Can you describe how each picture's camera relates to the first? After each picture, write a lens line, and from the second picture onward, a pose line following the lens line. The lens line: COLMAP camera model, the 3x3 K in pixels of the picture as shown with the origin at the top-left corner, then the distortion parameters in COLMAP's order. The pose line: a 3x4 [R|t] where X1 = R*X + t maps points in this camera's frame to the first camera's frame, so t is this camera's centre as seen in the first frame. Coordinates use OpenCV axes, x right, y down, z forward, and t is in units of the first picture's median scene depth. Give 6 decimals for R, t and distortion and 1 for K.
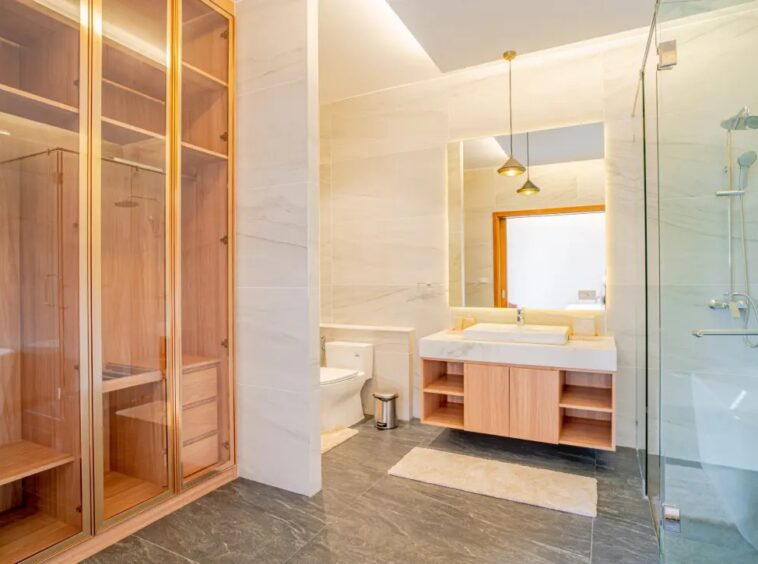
lens RADIAL K [[442.9, 0, 379.9], [0, 442.9, 280.5], [0, 0, 1]] dist [0.000464, -0.002218]
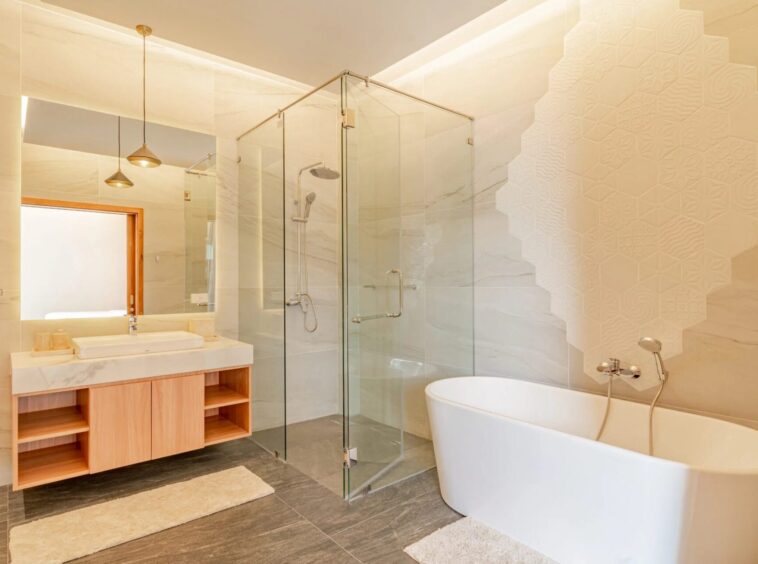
lens RADIAL K [[442.9, 0, 377.0], [0, 442.9, 281.7], [0, 0, 1]] dist [0.000464, -0.002218]
pose [[0.410148, 0.007646, 0.911987, -0.338274], [0.004810, 0.999933, -0.010546, 0.008208], [-0.912006, 0.008712, 0.410084, 0.224339]]
